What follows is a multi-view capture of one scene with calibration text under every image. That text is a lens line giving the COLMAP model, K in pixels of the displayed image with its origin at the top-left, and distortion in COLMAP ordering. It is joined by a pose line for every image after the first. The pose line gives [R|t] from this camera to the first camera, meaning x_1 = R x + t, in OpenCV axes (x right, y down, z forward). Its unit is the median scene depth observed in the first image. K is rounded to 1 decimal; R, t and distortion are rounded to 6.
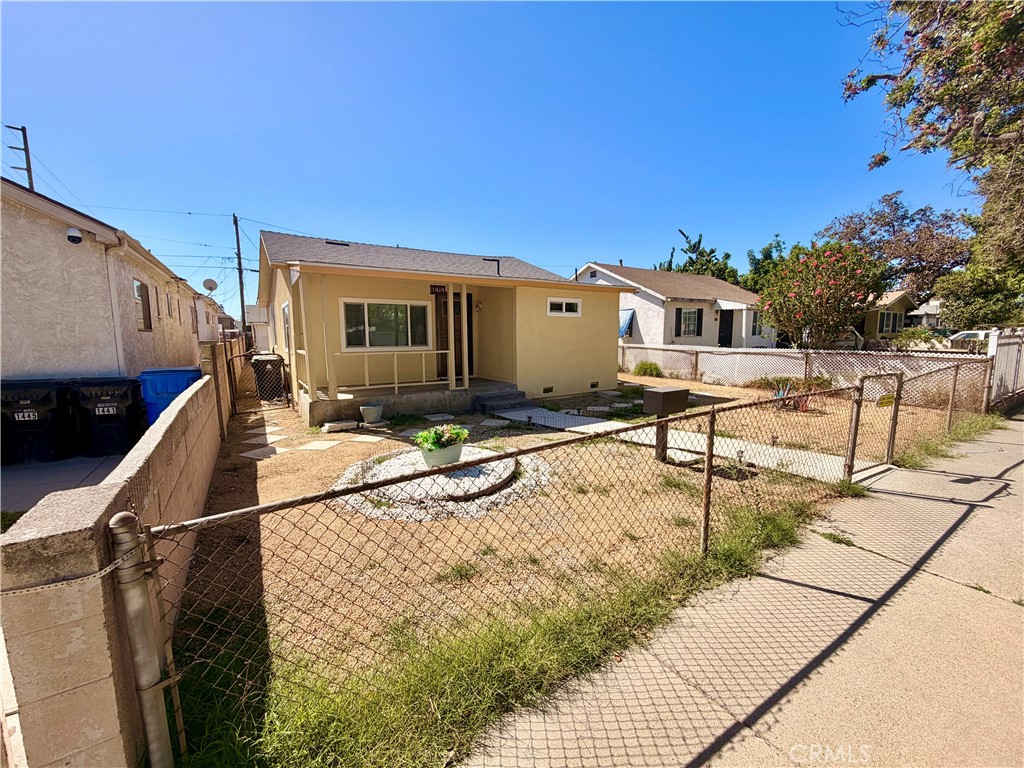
lens RADIAL K [[409.5, 0, 512.0], [0, 409.5, 384.0], [0, 0, 1]] dist [-0.000004, -0.000024]
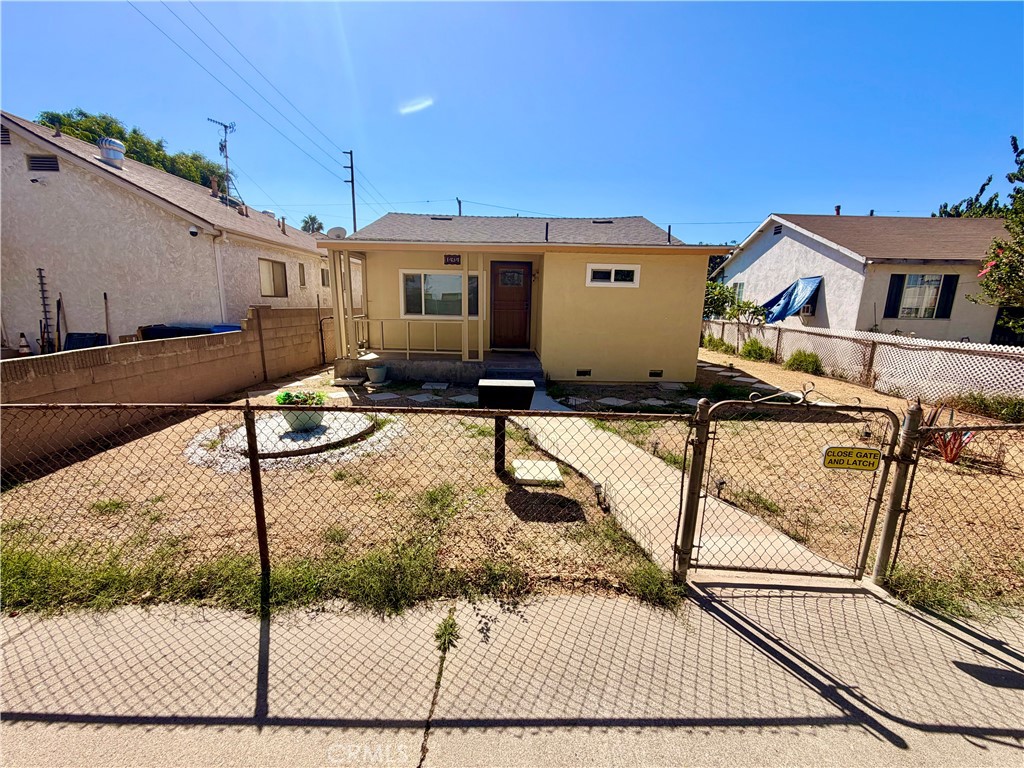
lens RADIAL K [[409.5, 0, 512.0], [0, 409.5, 384.0], [0, 0, 1]] dist [-0.000004, -0.000024]
pose [[0.844999, 0.126427, -0.519608, 0.450450], [-0.088973, 0.991347, 0.096518, -0.034803], [0.527314, -0.035327, 0.848935, 0.196075]]
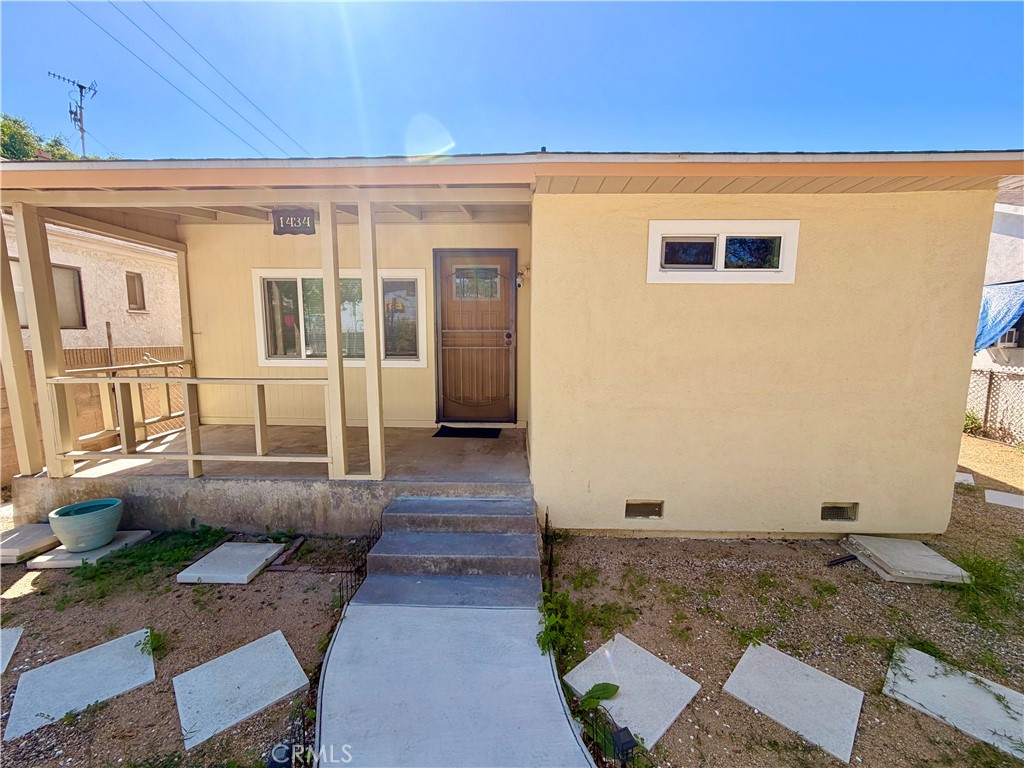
lens RADIAL K [[409.5, 0, 512.0], [0, 409.5, 384.0], [0, 0, 1]] dist [-0.000004, -0.000024]
pose [[0.826108, 0.076012, -0.558362, 0.192240], [-0.076712, 0.996806, 0.022203, -0.092568], [0.558266, 0.024491, 0.829300, 0.721543]]
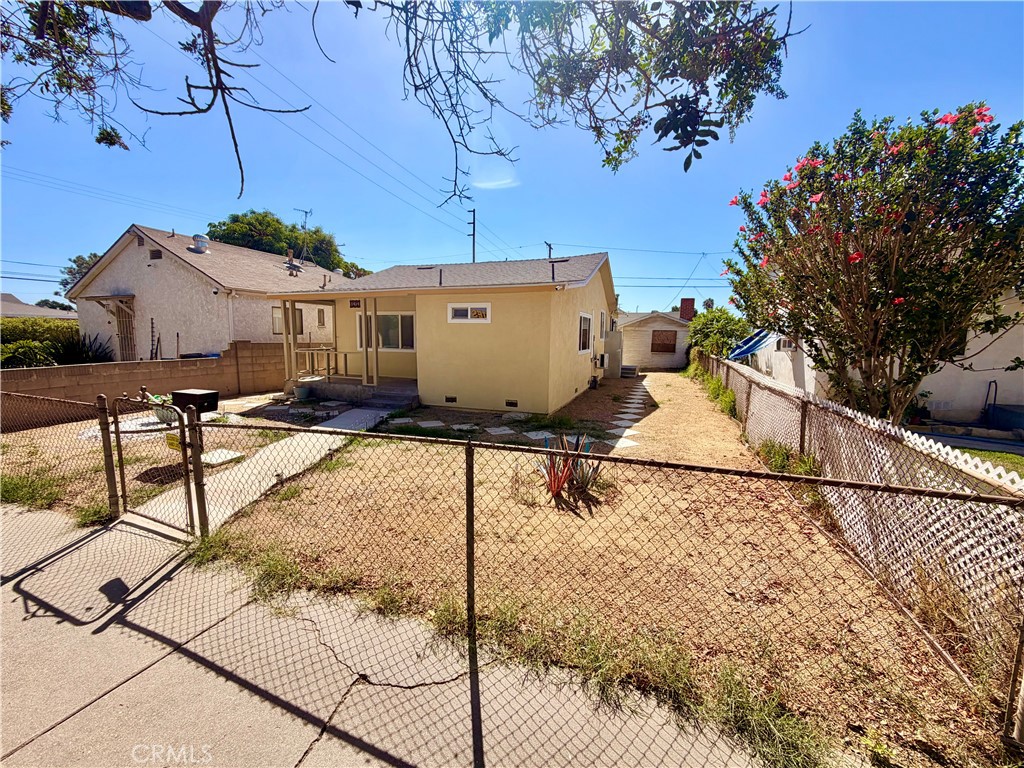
lens RADIAL K [[409.5, 0, 512.0], [0, 409.5, 384.0], [0, 0, 1]] dist [-0.000004, -0.000024]
pose [[0.601378, 0.107462, -0.791704, 1.018702], [-0.113766, 0.992334, 0.048278, -0.091829], [0.790823, 0.061036, 0.608994, 0.568965]]
